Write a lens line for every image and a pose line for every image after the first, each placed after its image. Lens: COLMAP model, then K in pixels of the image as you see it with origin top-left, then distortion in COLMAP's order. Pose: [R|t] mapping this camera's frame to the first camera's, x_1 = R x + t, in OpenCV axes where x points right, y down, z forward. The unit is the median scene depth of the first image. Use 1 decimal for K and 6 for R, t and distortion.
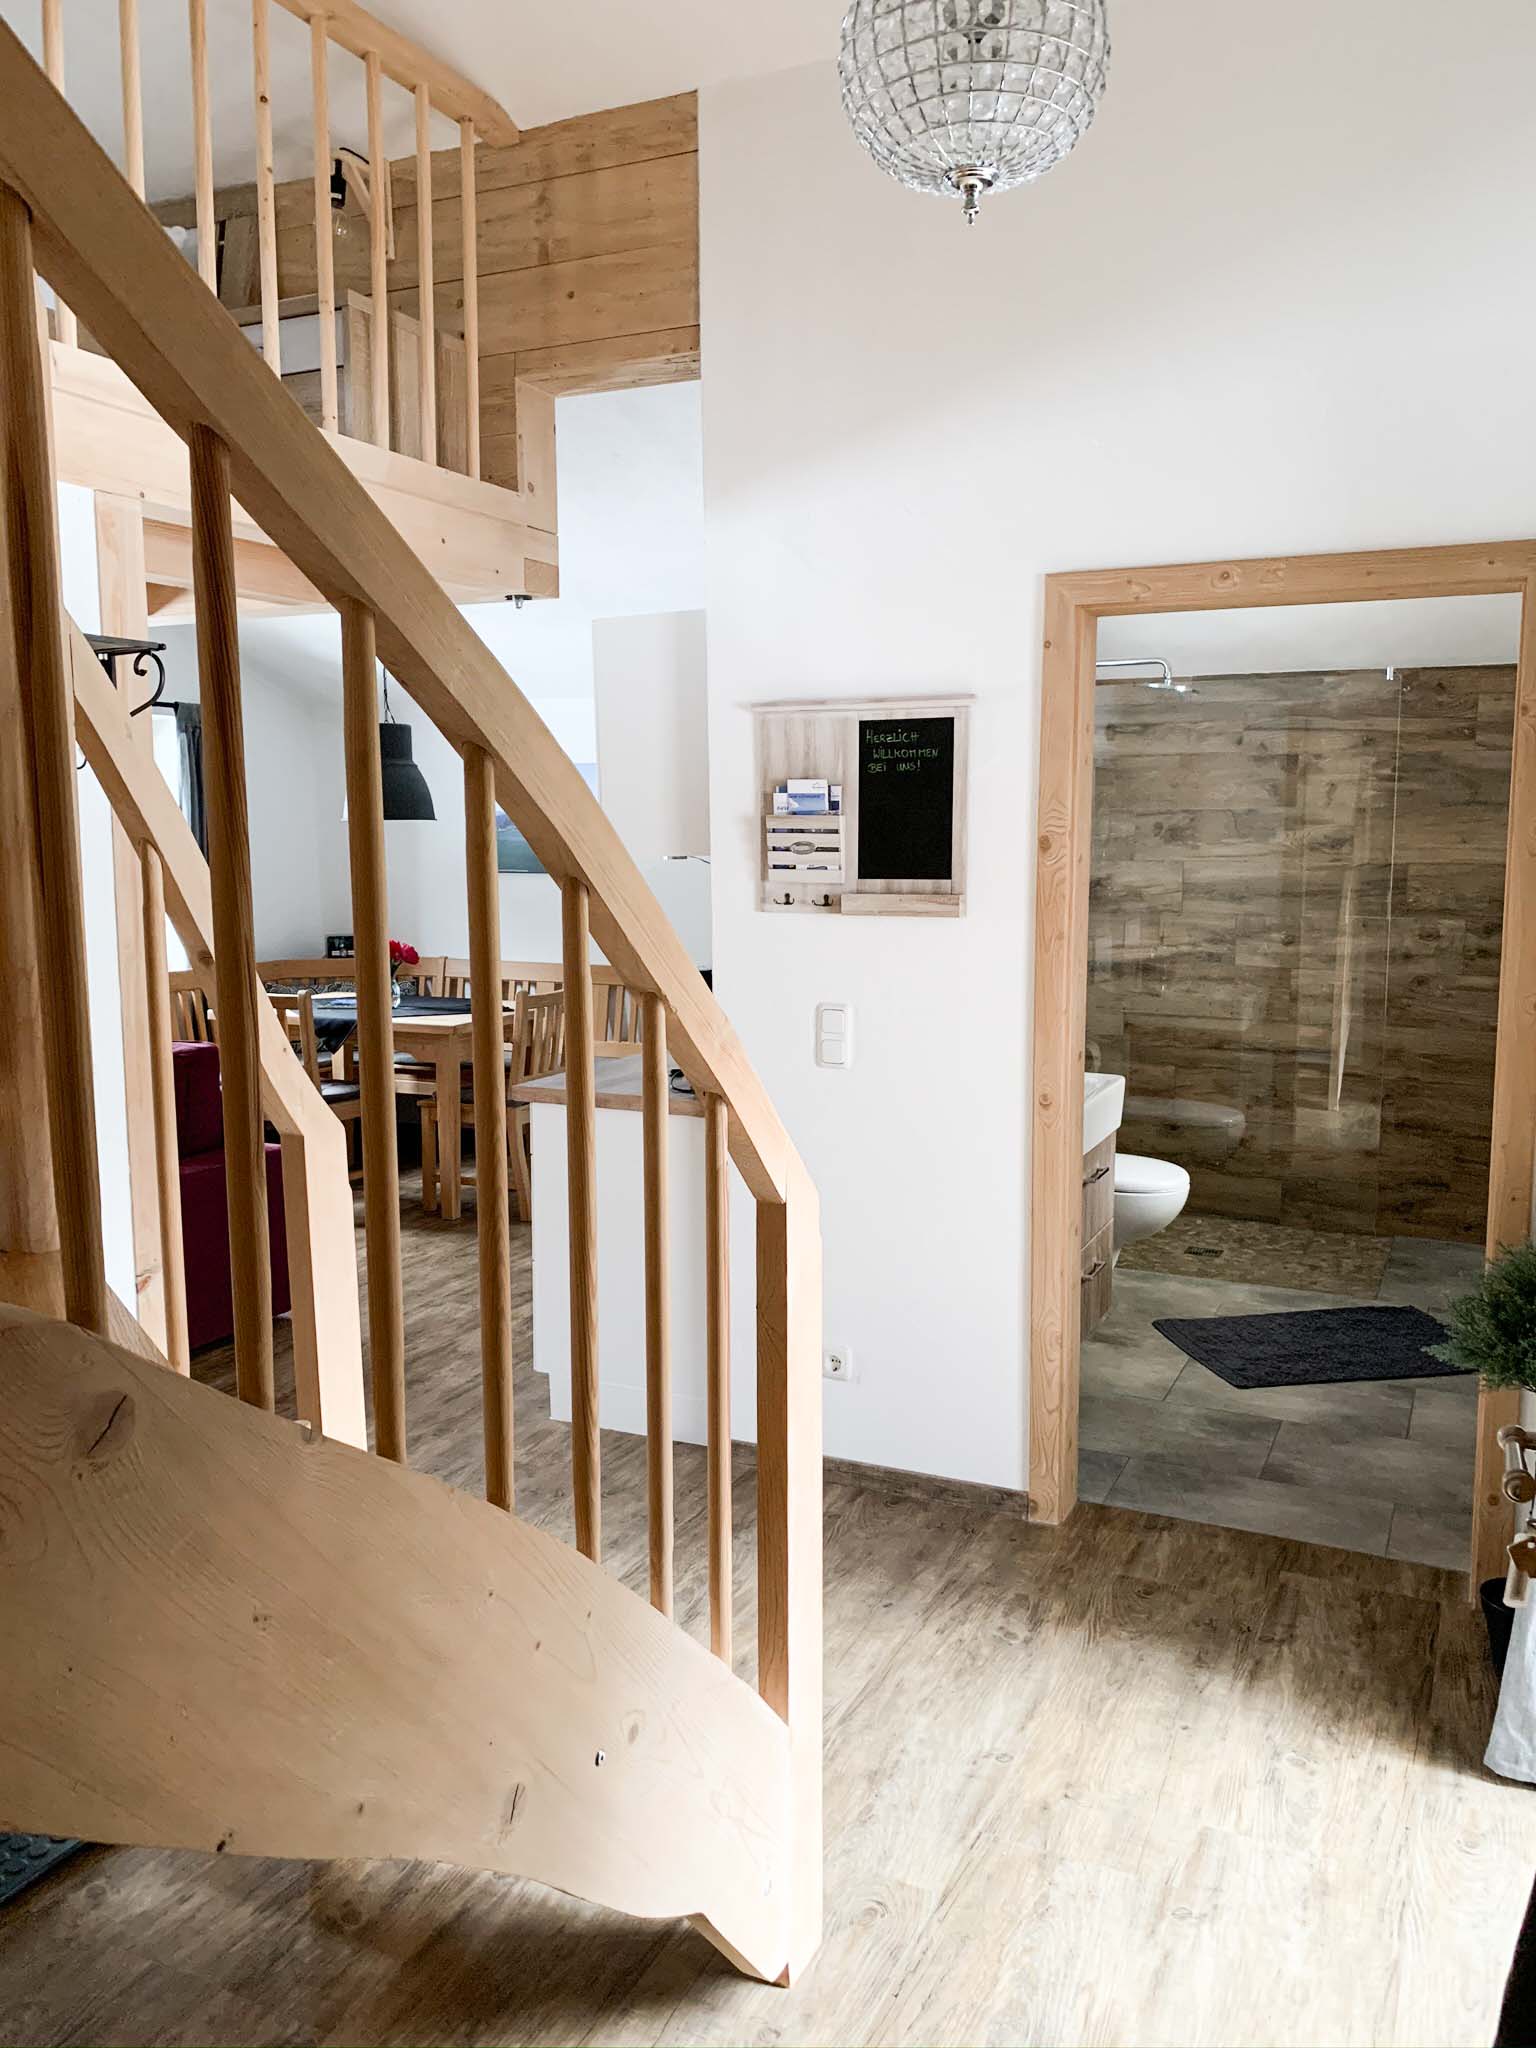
lens RADIAL K [[1541.5, 0, 772.8], [0, 1541.5, 997.6], [0, 0, 1]] dist [0.029360, -0.045402]
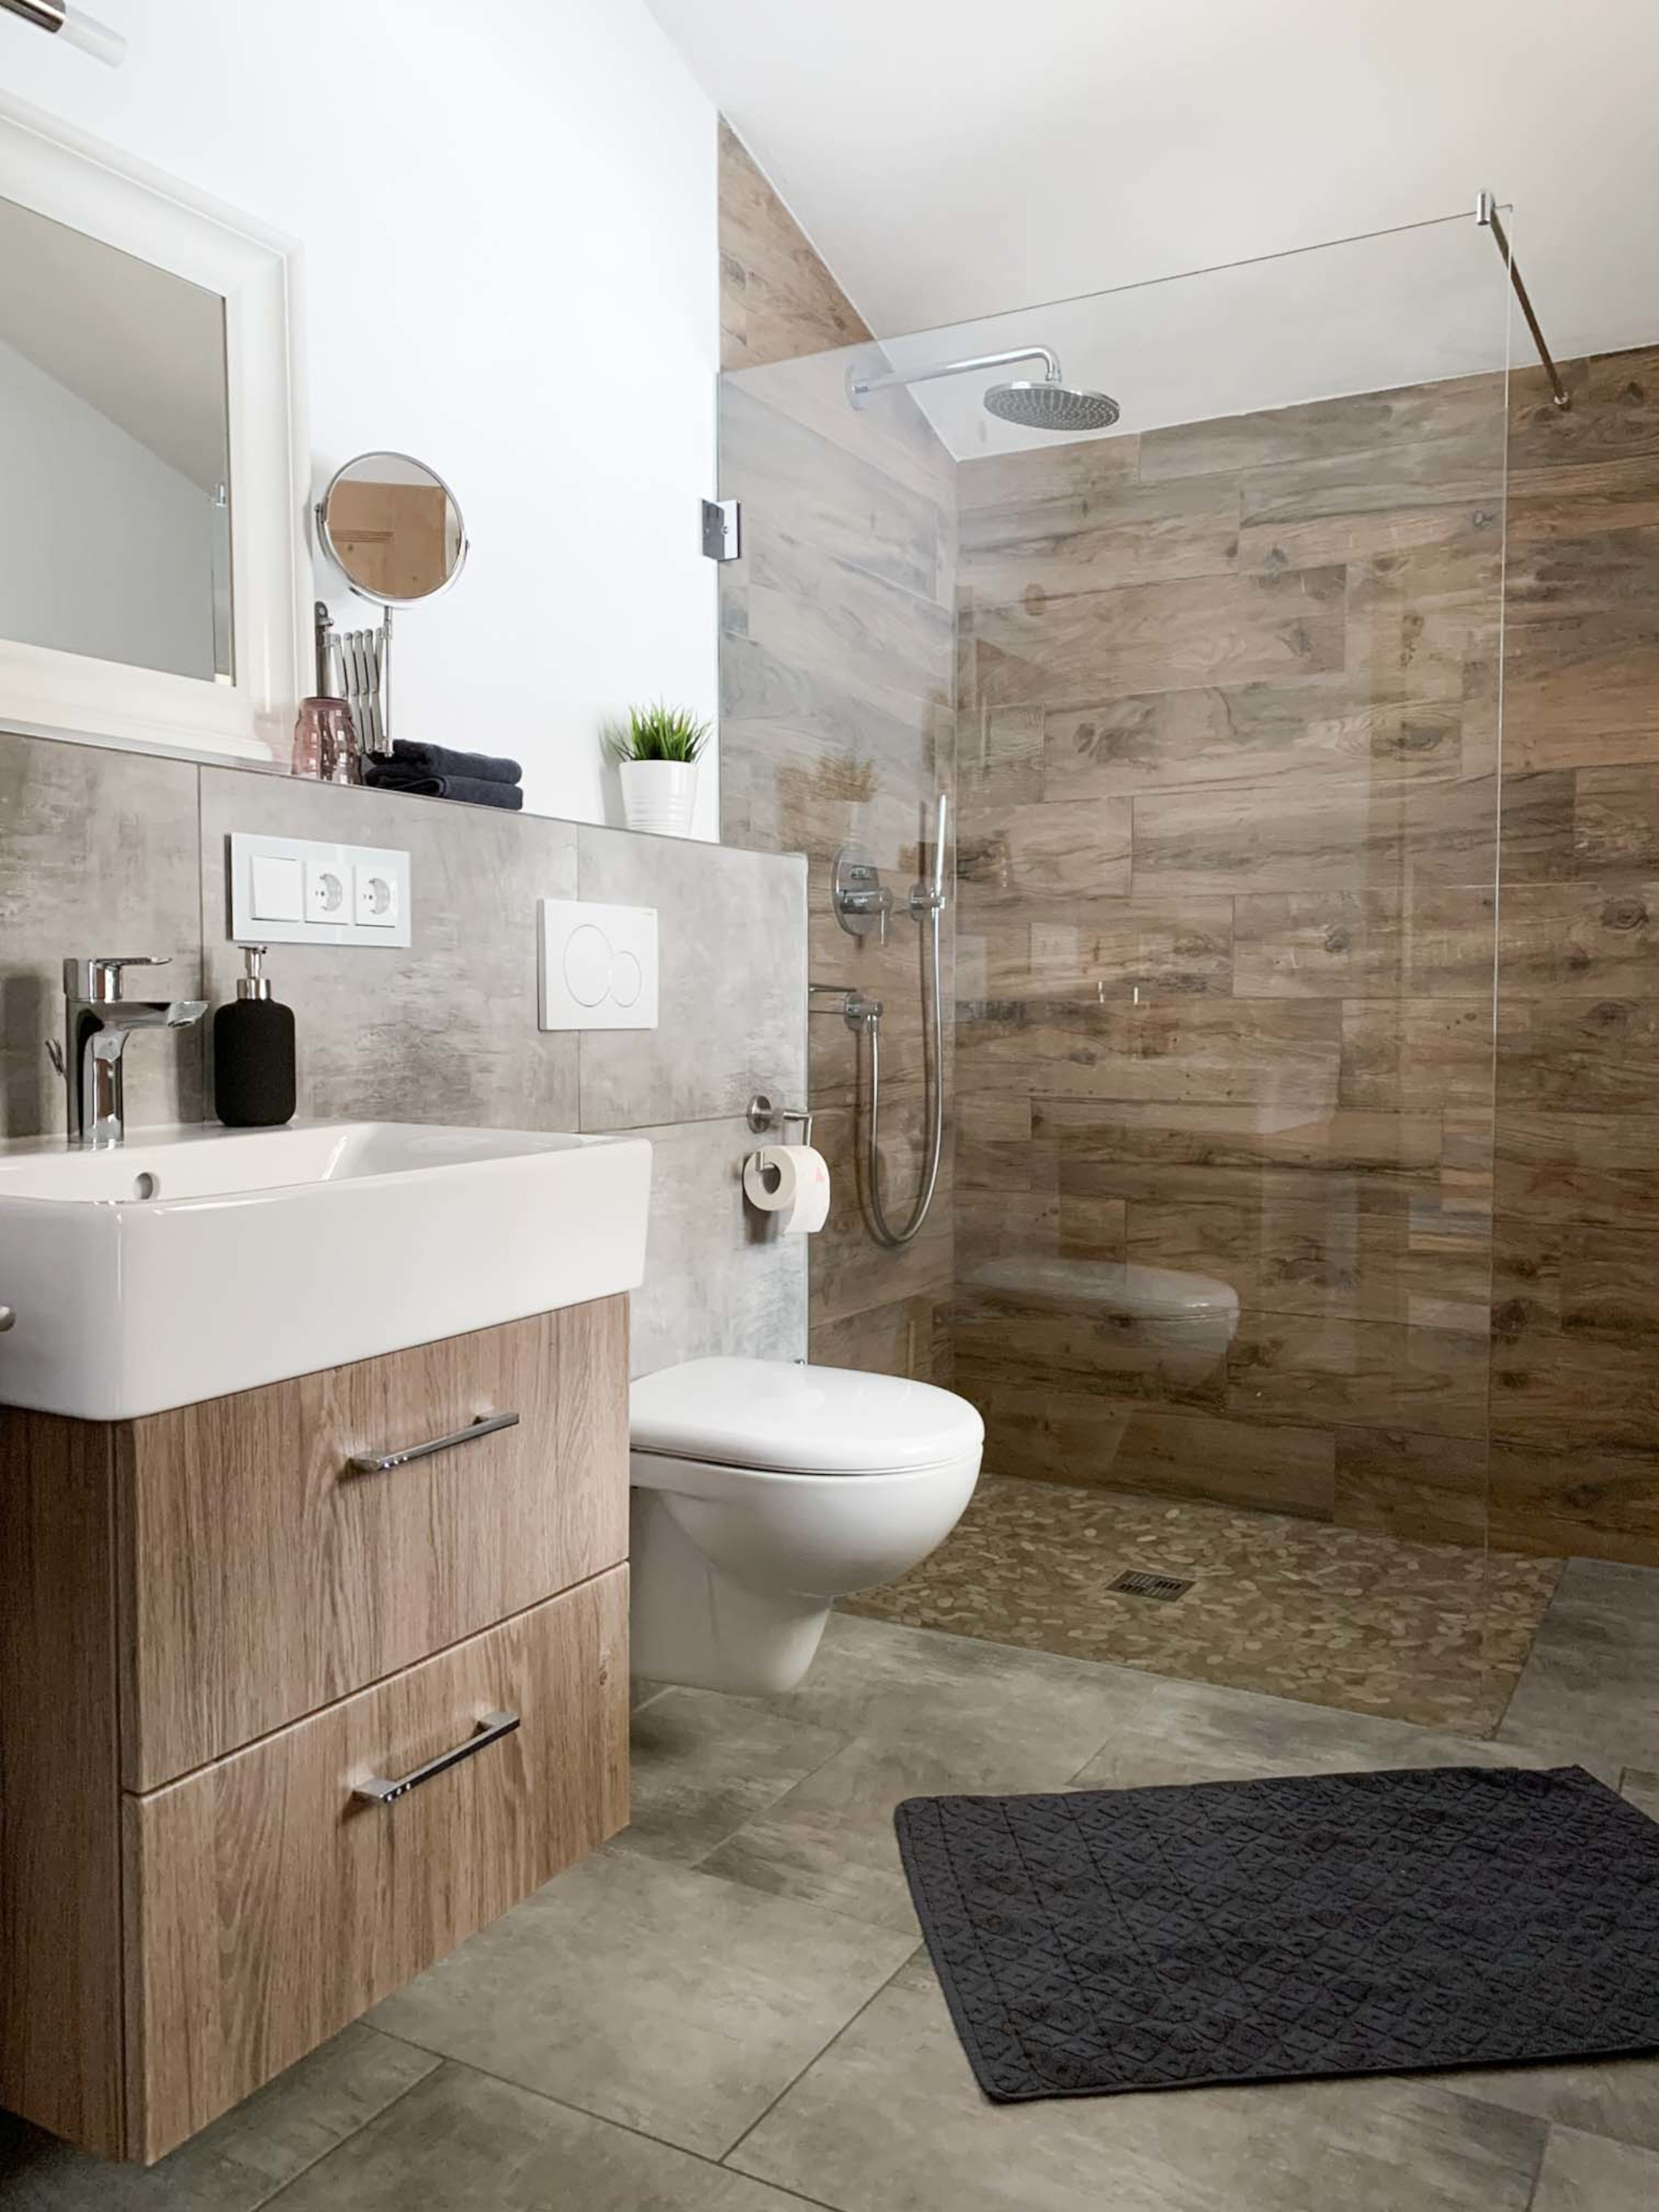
lens RADIAL K [[1701.1, 0, 841.9], [0, 1701.1, 1081.2], [0, 0, 1]] dist [0.016140, -0.003441]
pose [[0.997946, 0.000832, -0.064048, 0.243317], [-0.005202, 0.997666, -0.068080, 0.052265], [0.063842, 0.068273, 0.995622, 0.520003]]
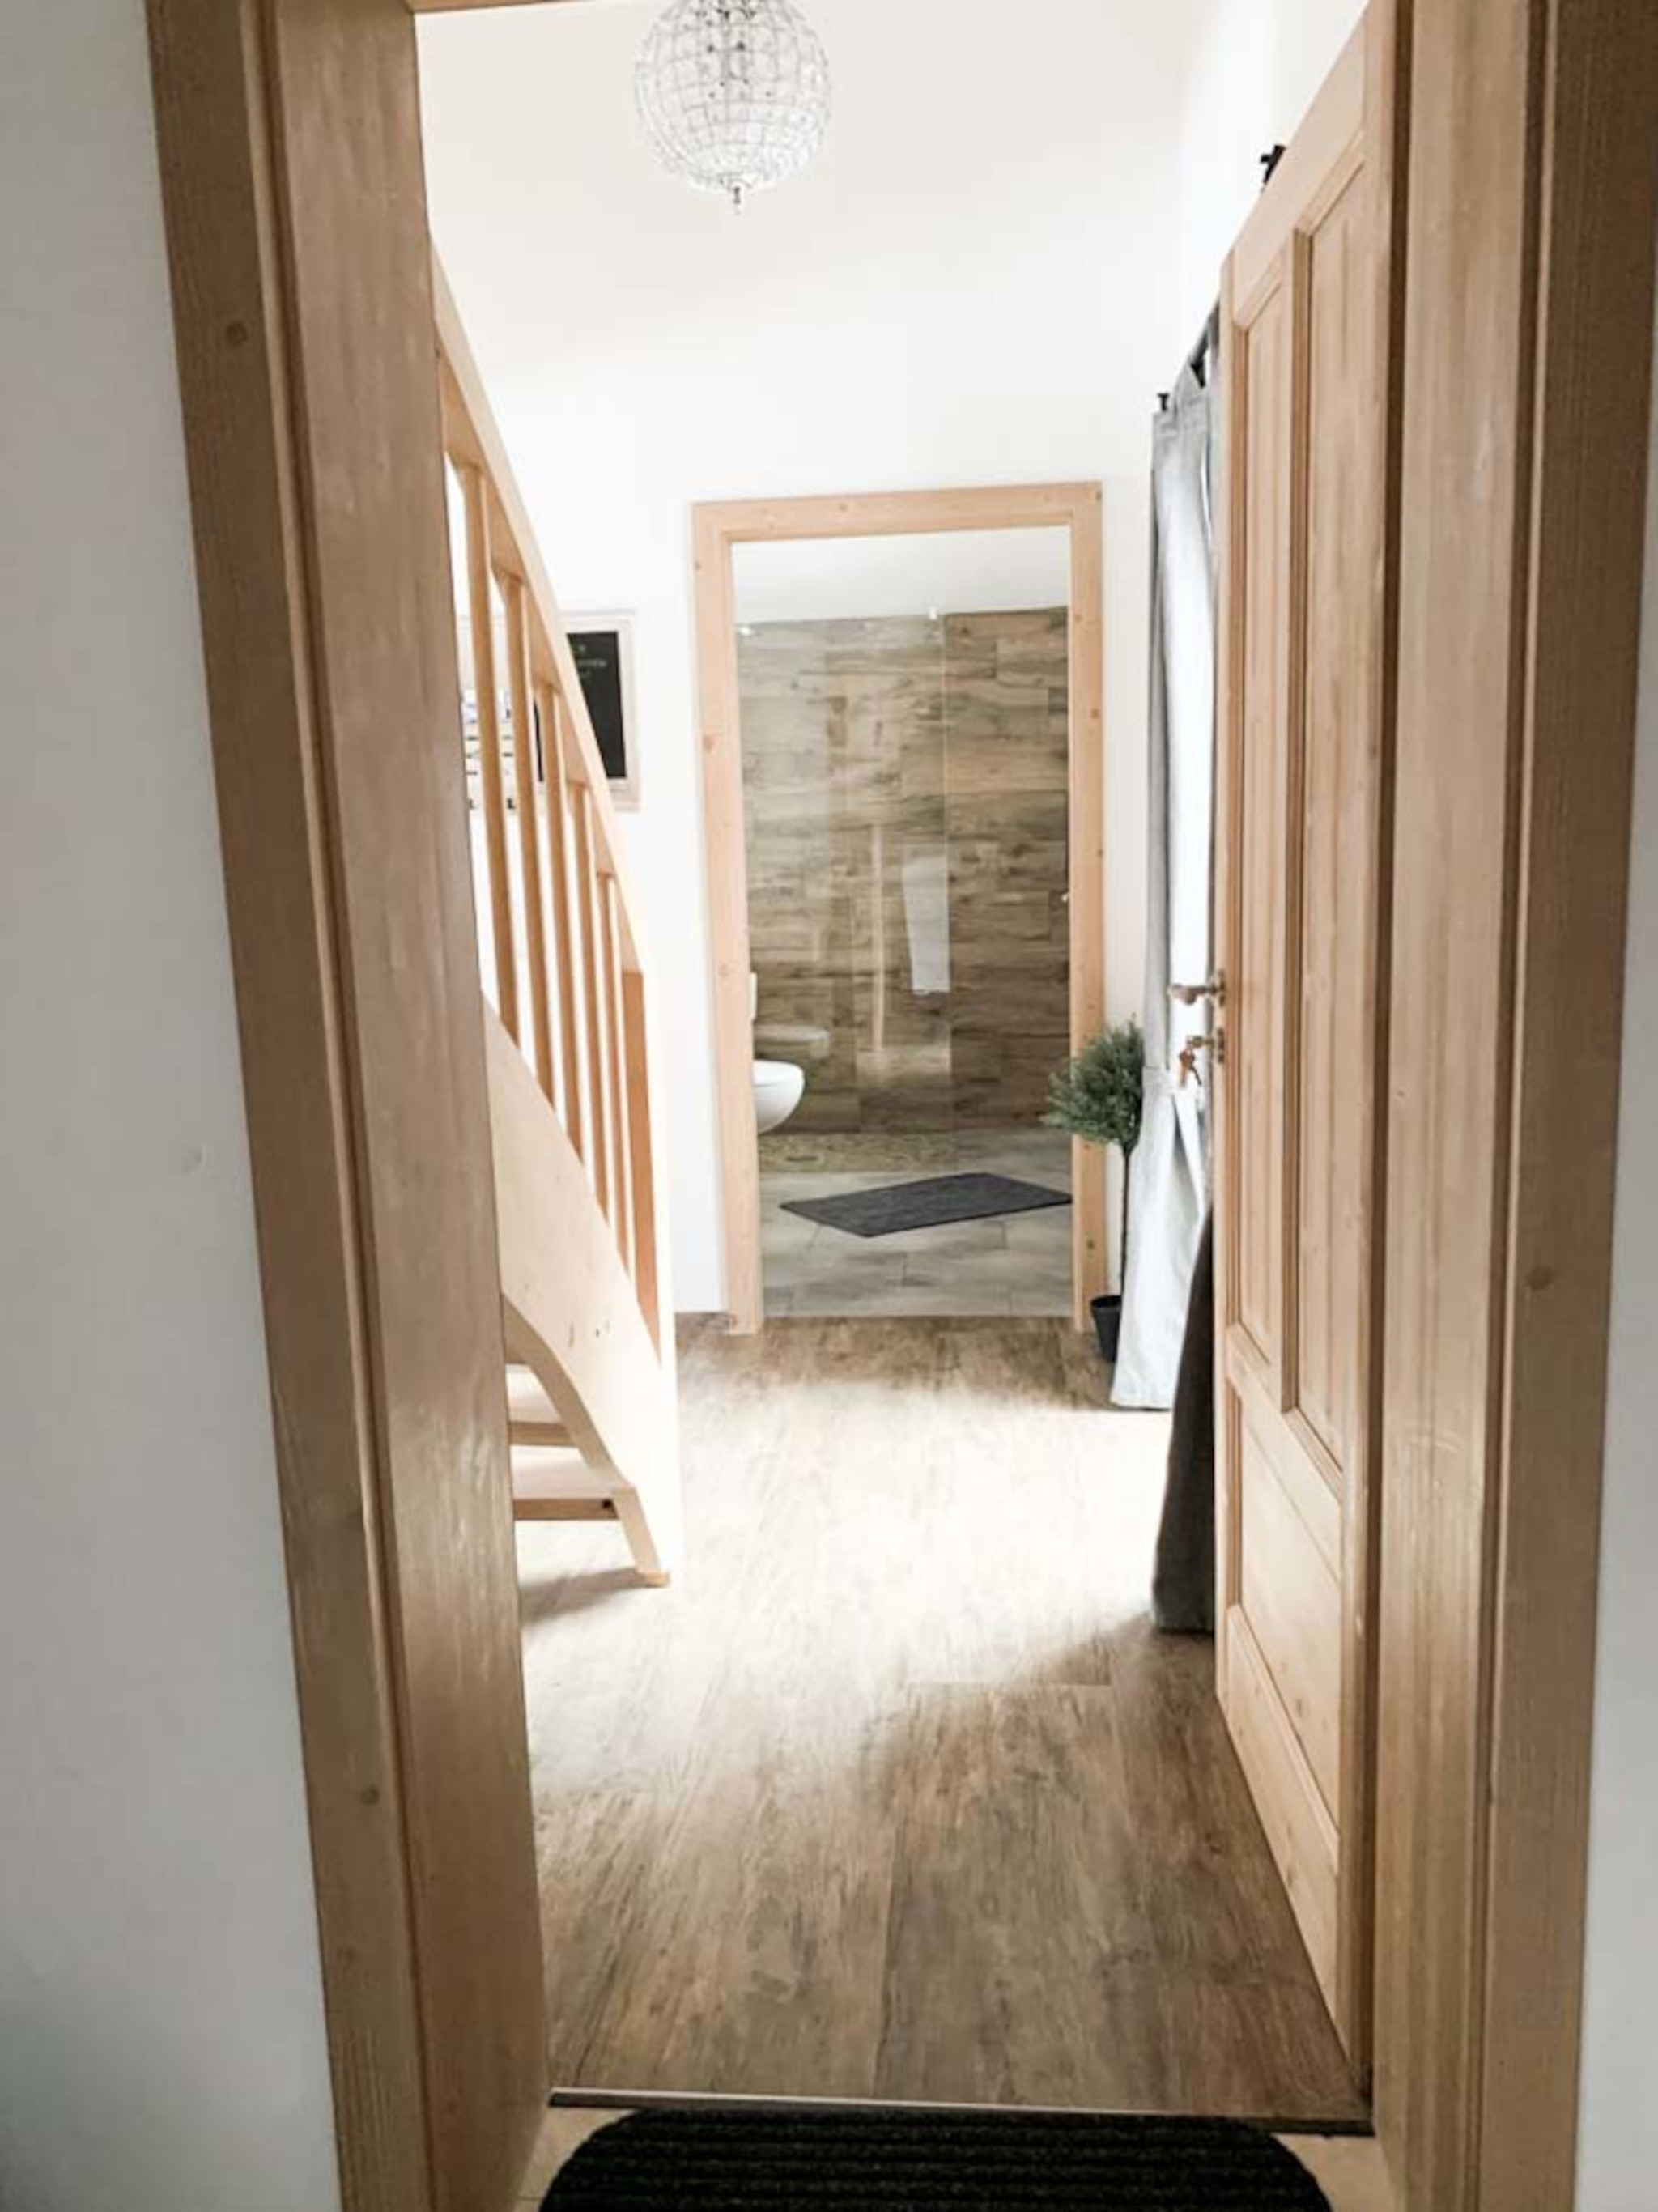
lens RADIAL K [[1684.0, 0, 813.0], [0, 1684.0, 1098.5], [0, 0, 1]] dist [0.048125, -0.071278]
pose [[0.940180, -0.088864, 0.328884, -0.109778], [0.072407, 0.995447, 0.061981, 0.054144], [-0.332895, -0.034460, 0.942334, -0.130632]]
